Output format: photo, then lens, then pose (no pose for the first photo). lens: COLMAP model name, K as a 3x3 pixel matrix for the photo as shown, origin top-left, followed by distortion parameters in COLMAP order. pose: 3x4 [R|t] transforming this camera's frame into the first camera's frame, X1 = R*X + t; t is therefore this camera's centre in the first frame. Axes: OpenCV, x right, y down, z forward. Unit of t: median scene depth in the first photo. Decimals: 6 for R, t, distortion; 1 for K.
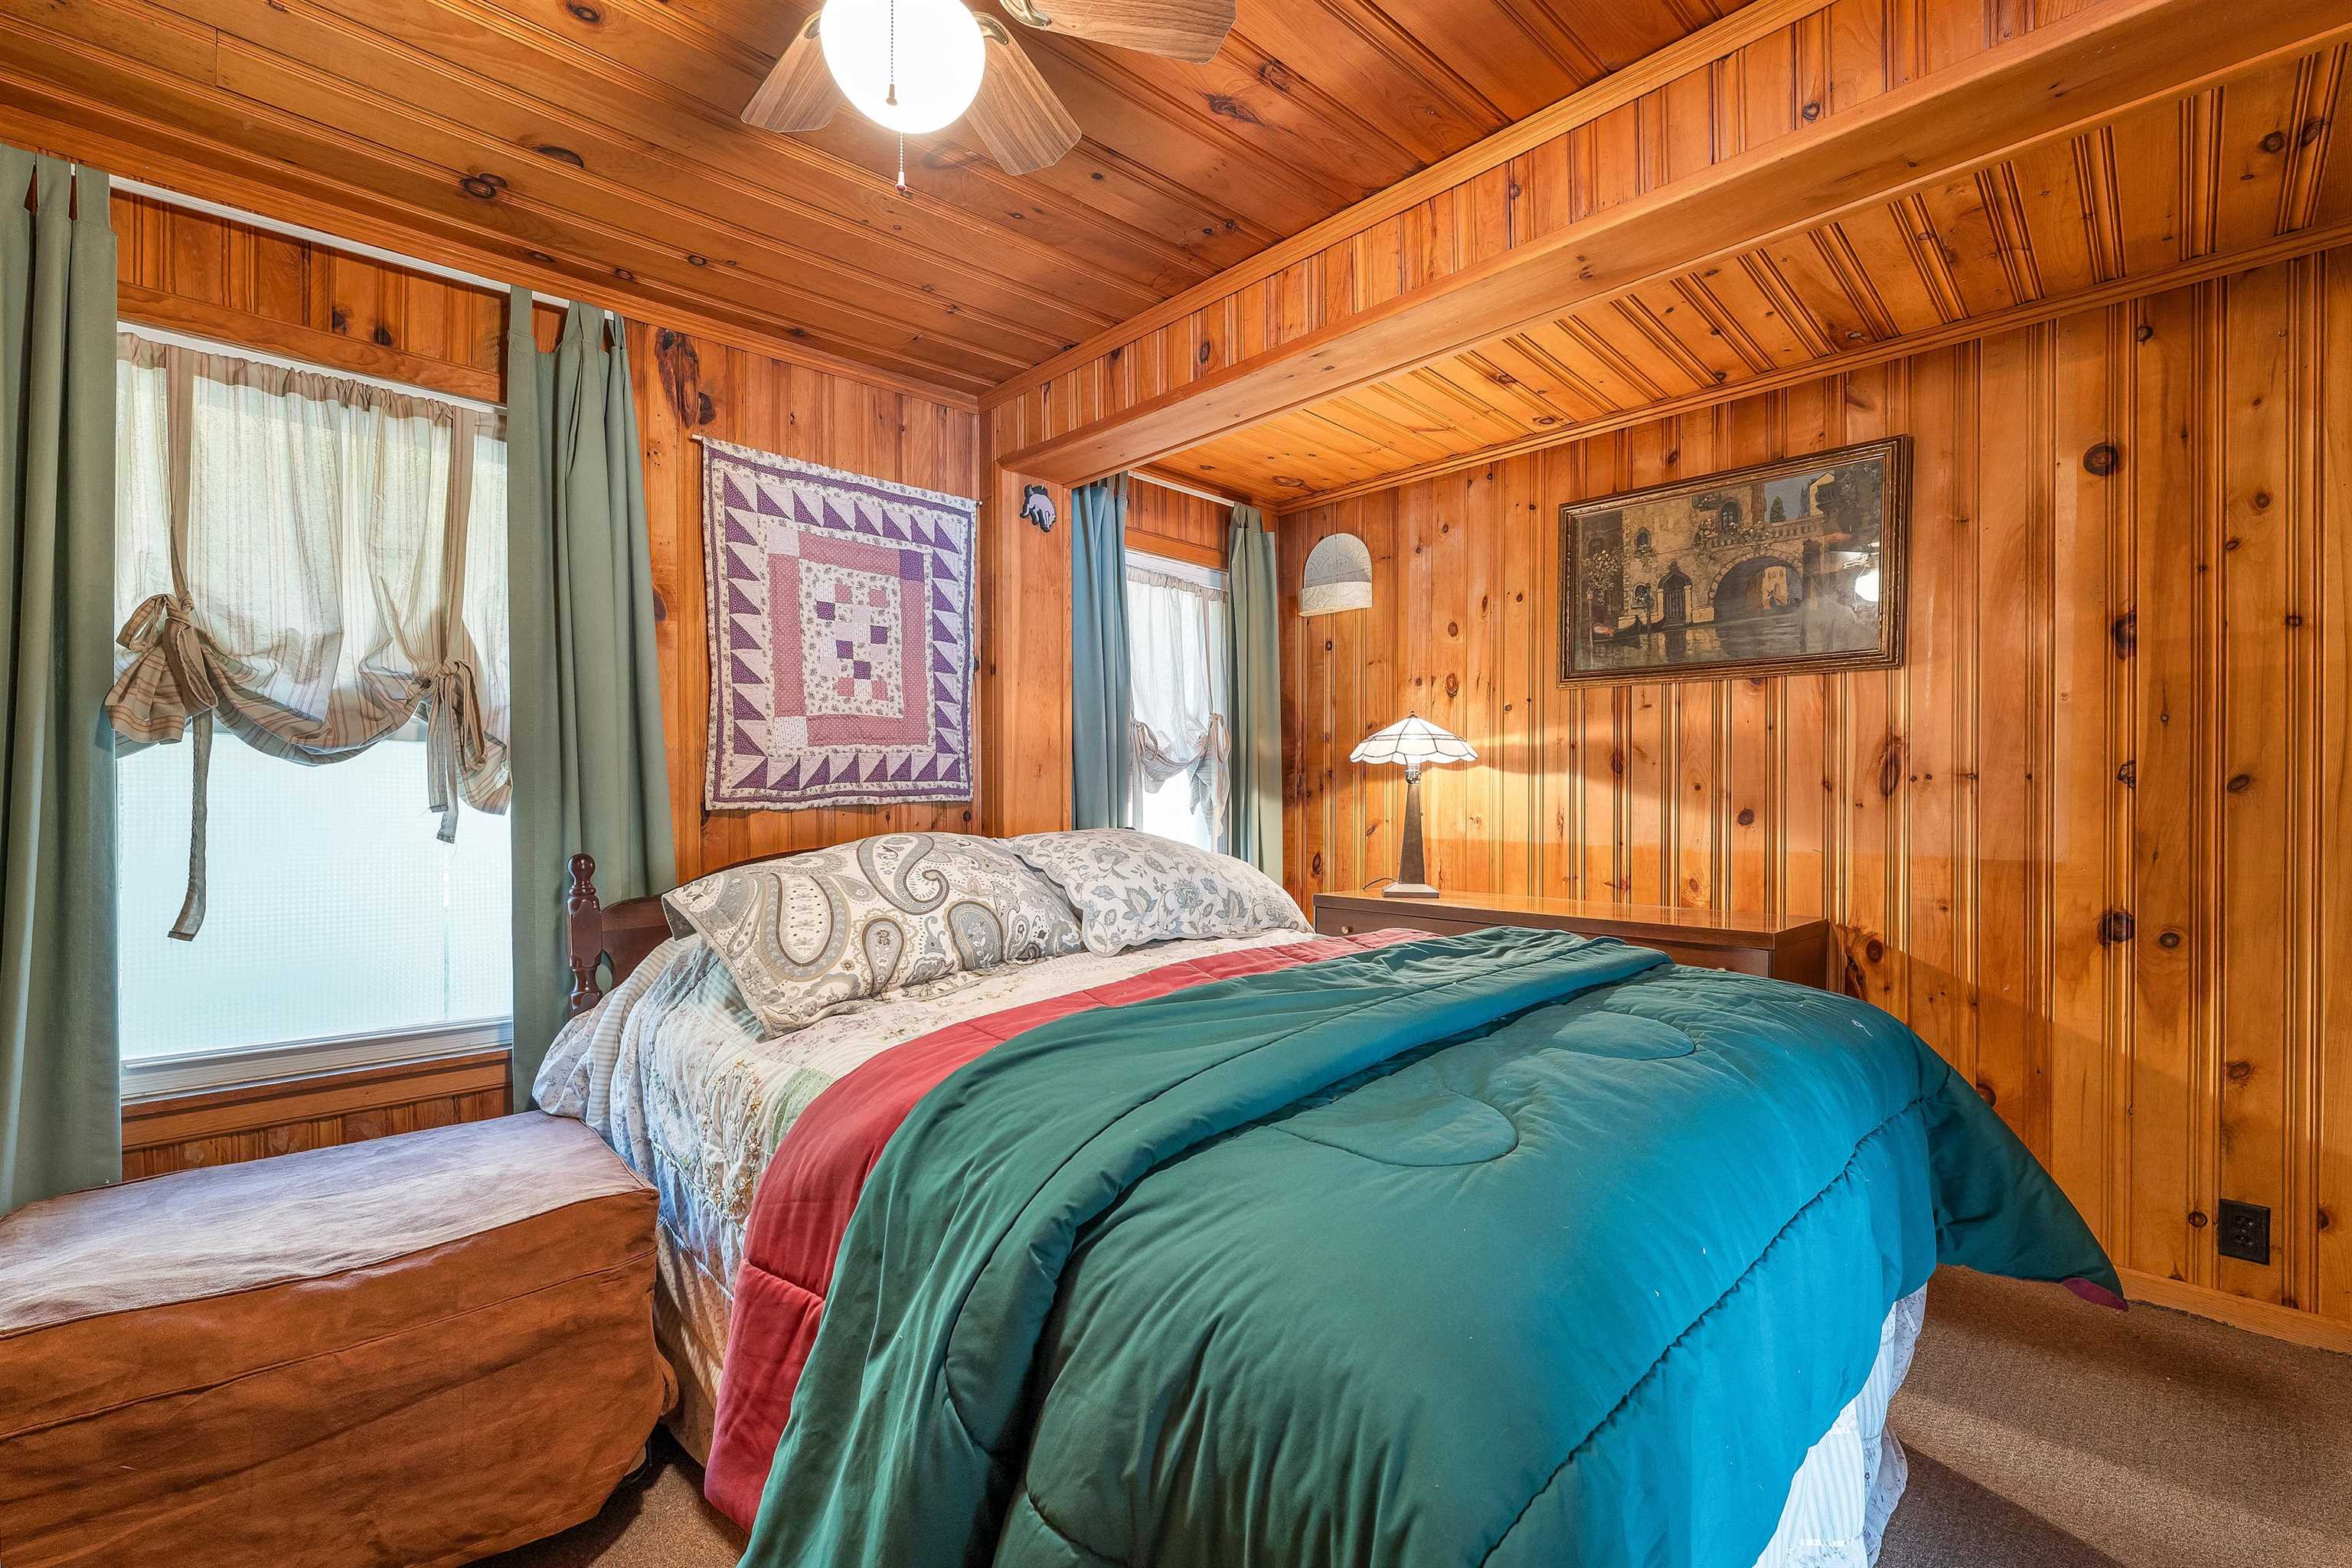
lens RADIAL K [[1015.1, 0, 1168.4], [0, 1015.1, 805.5], [0, 0, 1]] dist [-0.002404, -0.000790]
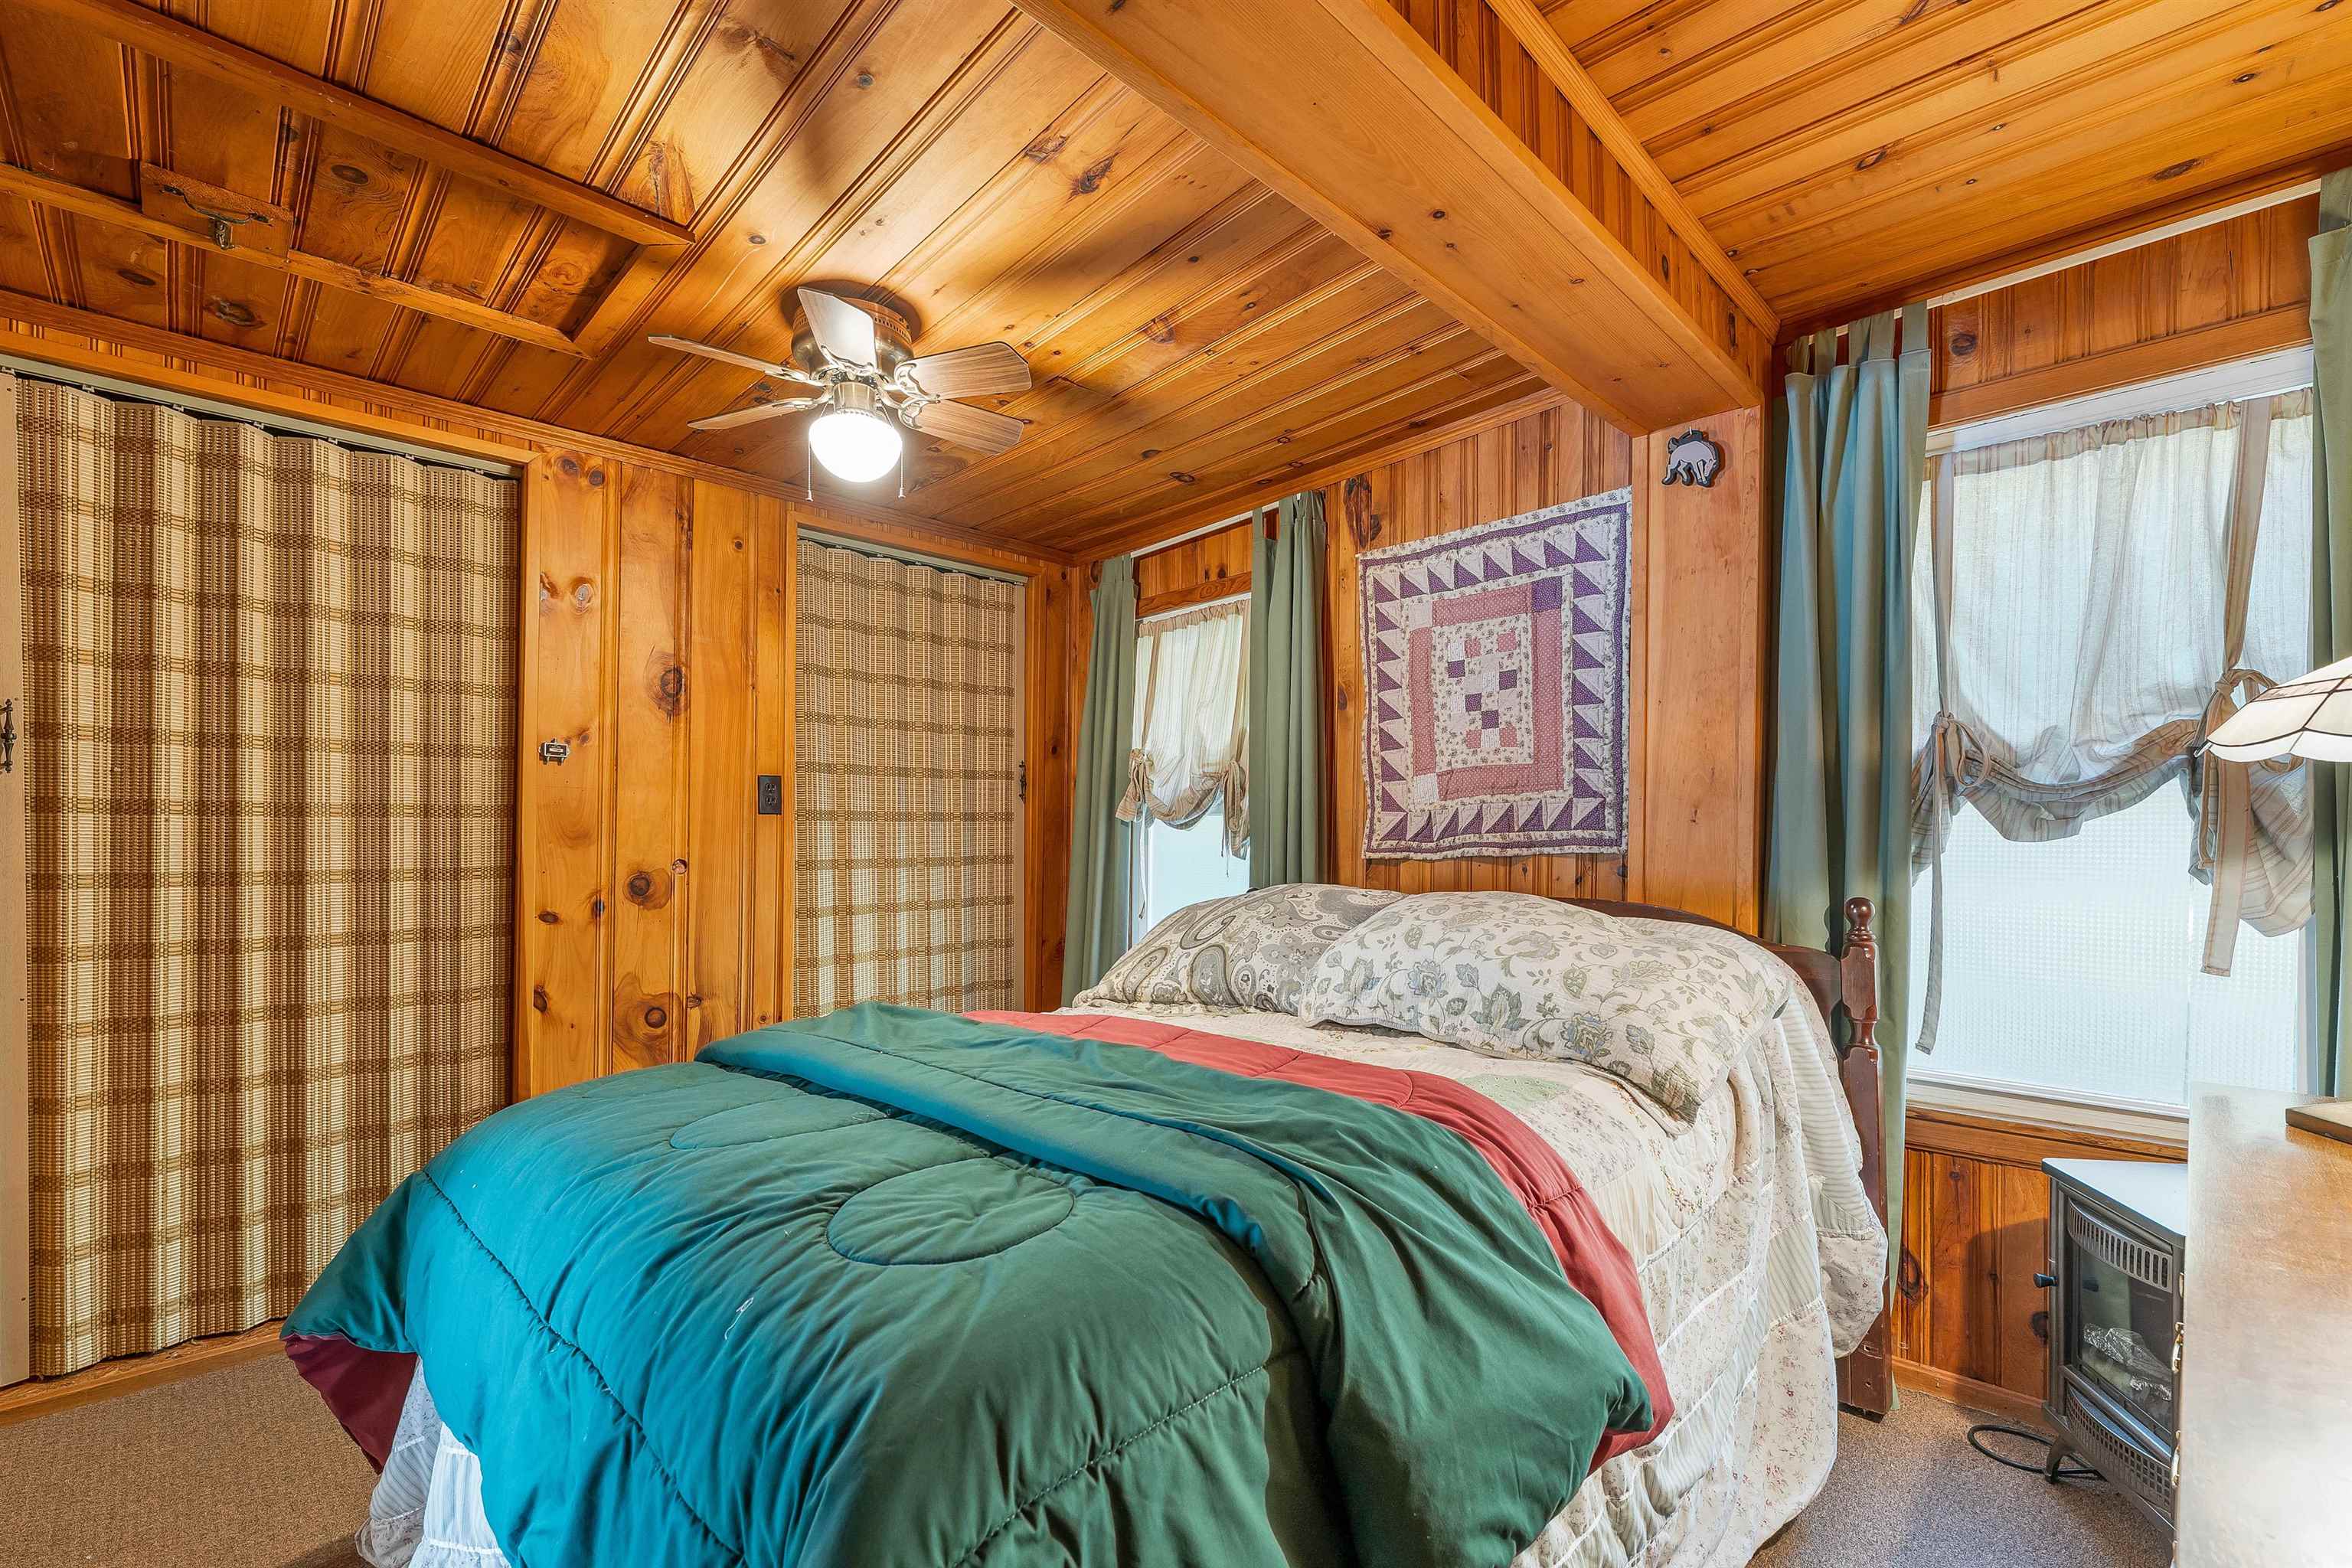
lens RADIAL K [[1015.1, 0, 1170.3], [0, 1015.1, 835.1], [0, 0, 1]] dist [-0.002404, -0.000790]
pose [[0.005724, -0.003120, -0.999979, 0.699509], [0.000388, 0.999995, -0.003118, -0.018756], [0.999984, -0.000371, 0.005725, 0.699724]]
